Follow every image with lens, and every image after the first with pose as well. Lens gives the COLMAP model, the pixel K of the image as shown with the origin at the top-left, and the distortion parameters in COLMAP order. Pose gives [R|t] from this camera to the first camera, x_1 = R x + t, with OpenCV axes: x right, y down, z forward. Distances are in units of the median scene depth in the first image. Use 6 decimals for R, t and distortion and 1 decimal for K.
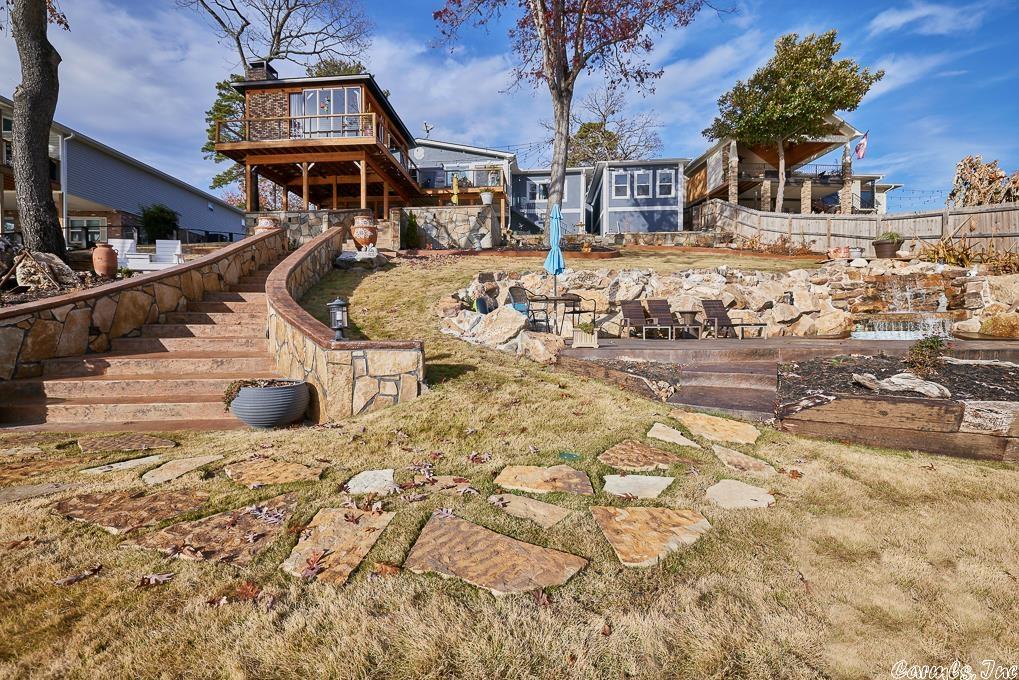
lens RADIAL K [[436.9, 0, 510.4], [0, 436.9, 339.5], [0, 0, 1]] dist [0.001968, -0.000173]
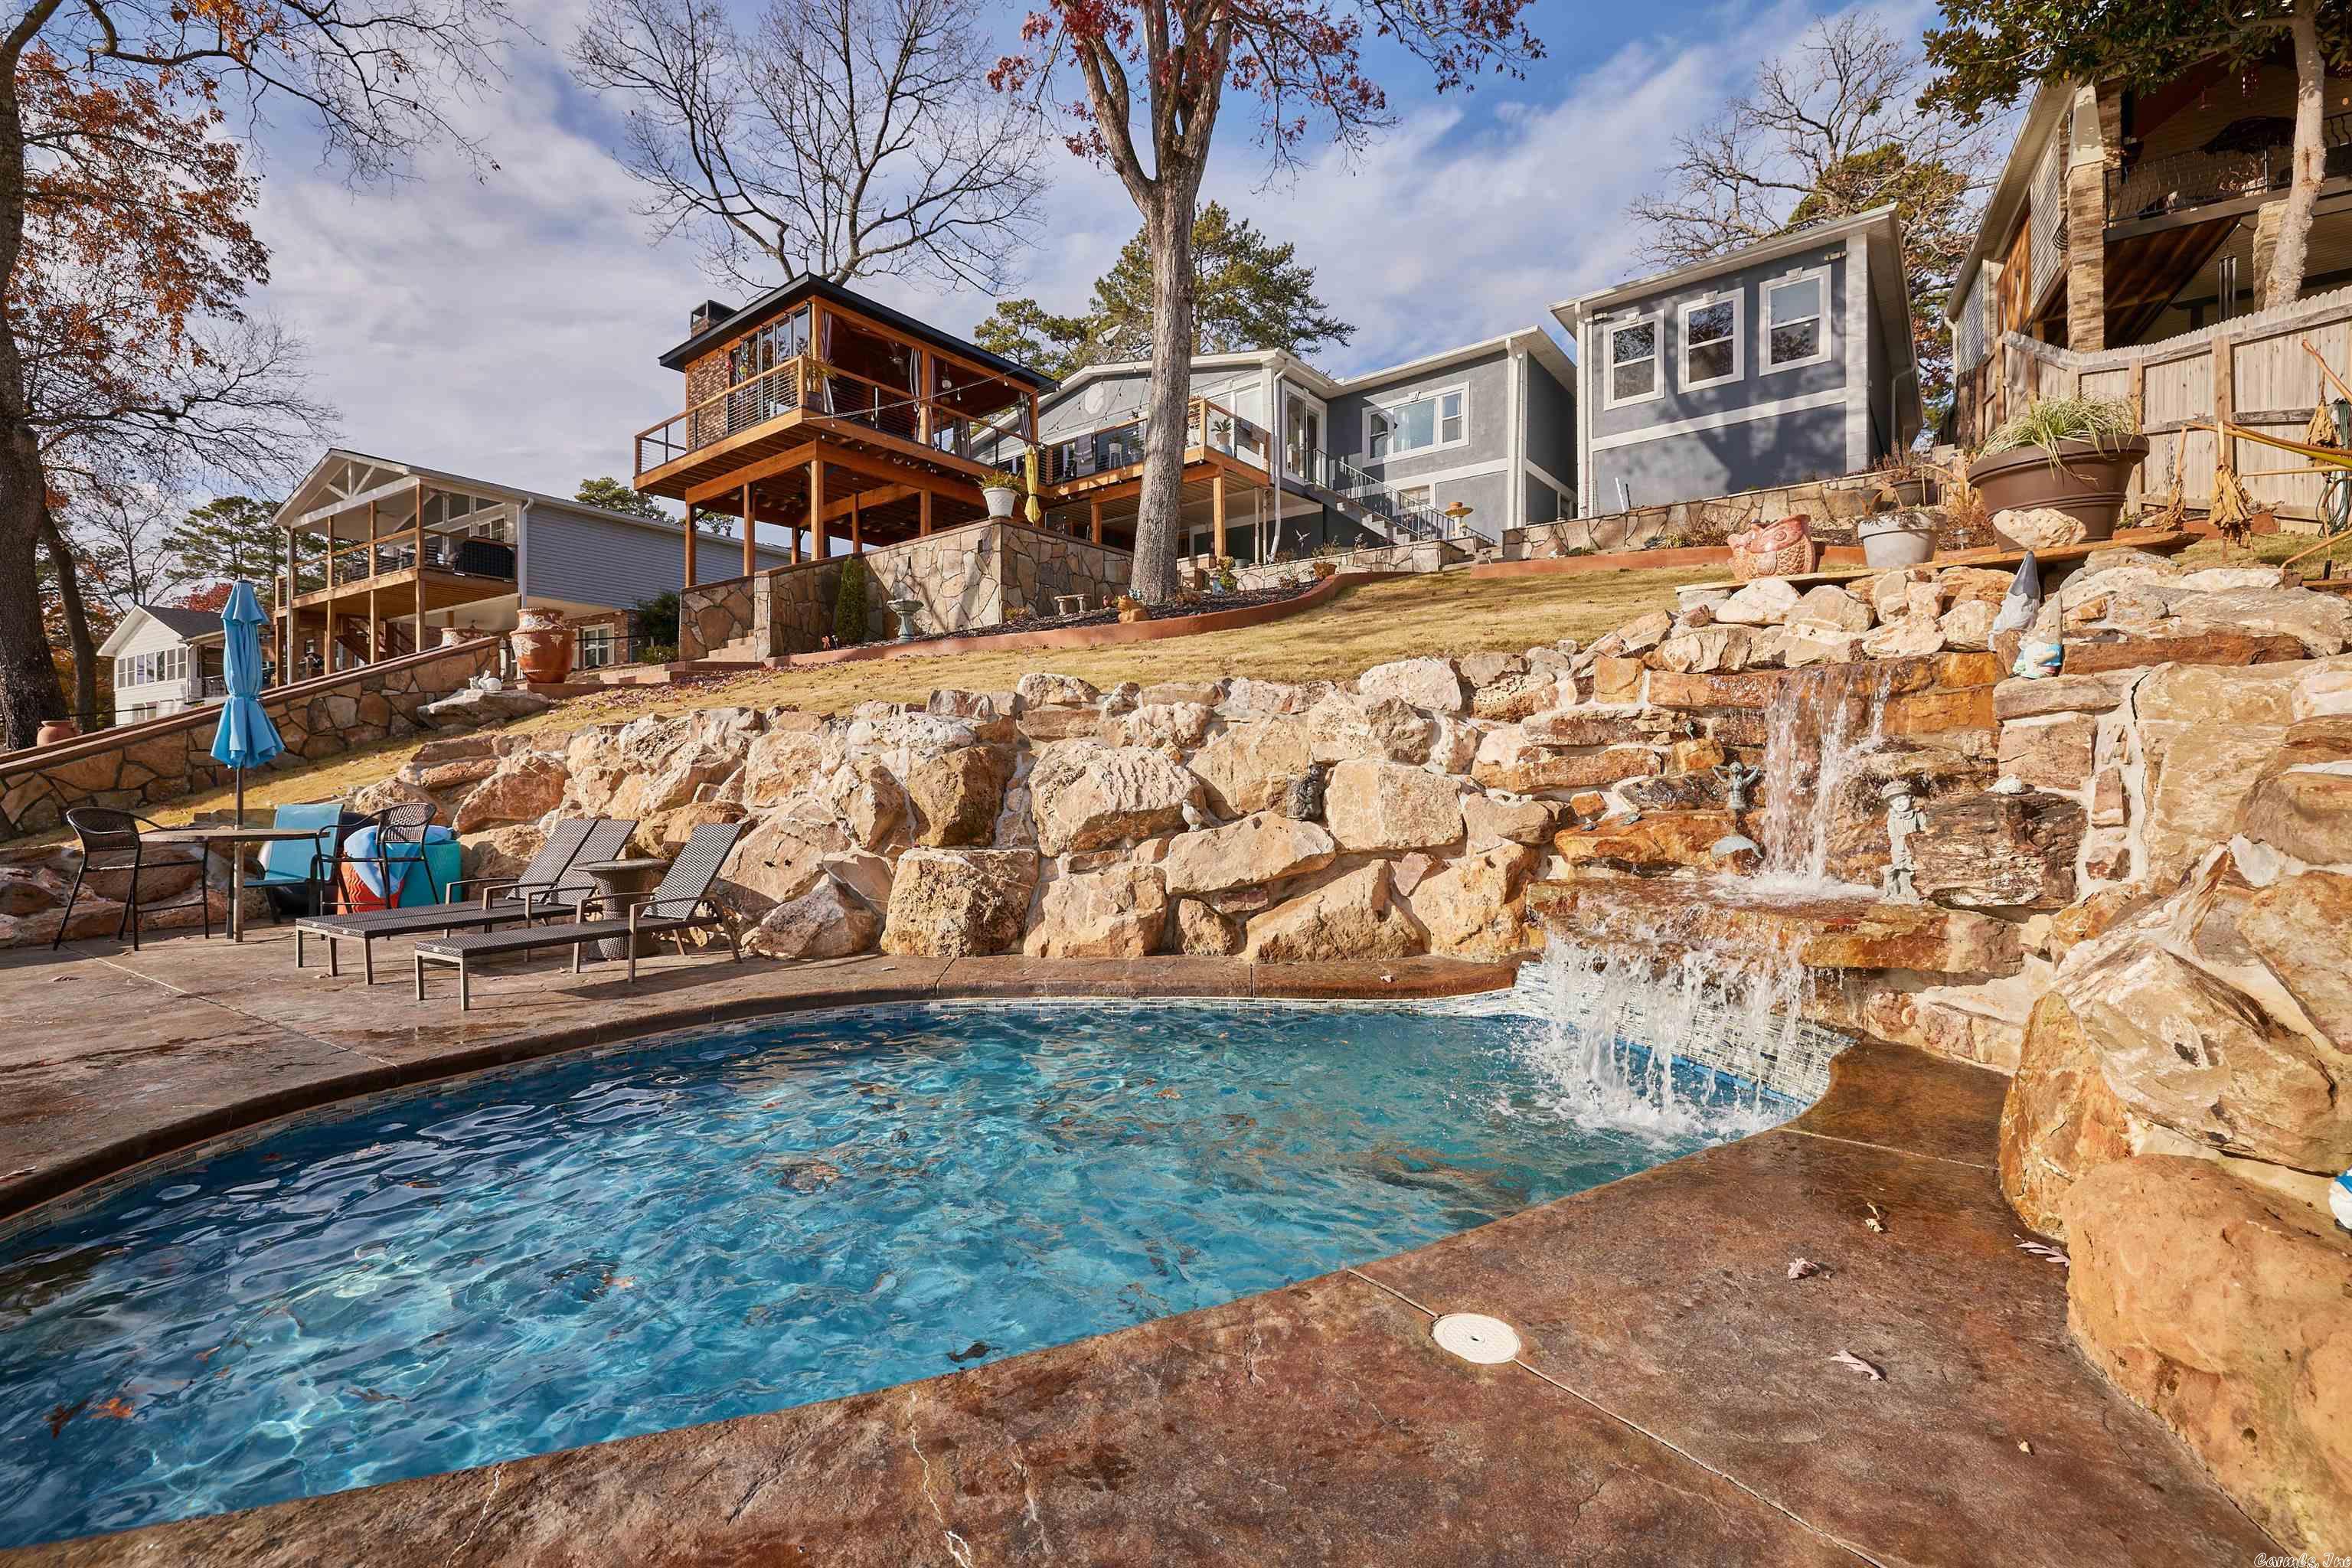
lens RADIAL K [[1008.4, 0, 1175.0], [0, 1008.4, 783.2], [0, 0, 1]] dist [0.001968, -0.000173]
pose [[0.837191, -0.001585, -0.546908, 0.433501], [-0.004677, 0.999938, -0.010058, -0.045474], [0.546891, 0.010978, 0.837132, 0.245371]]
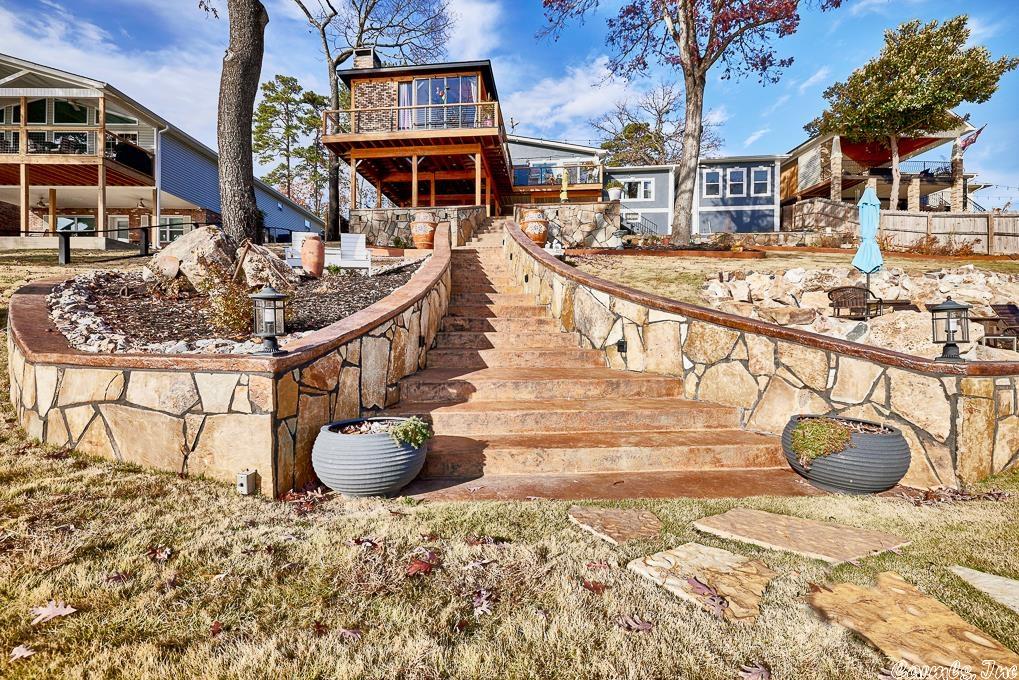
lens RADIAL K [[436.9, 0, 512.1], [0, 436.9, 340.5], [0, 0, 1]] dist [0.001968, -0.000173]
pose [[0.999858, 0.005334, -0.015962, -0.190532], [-0.005461, 0.999954, -0.007922, -0.003742], [0.015919, 0.008008, 0.999841, 0.056761]]
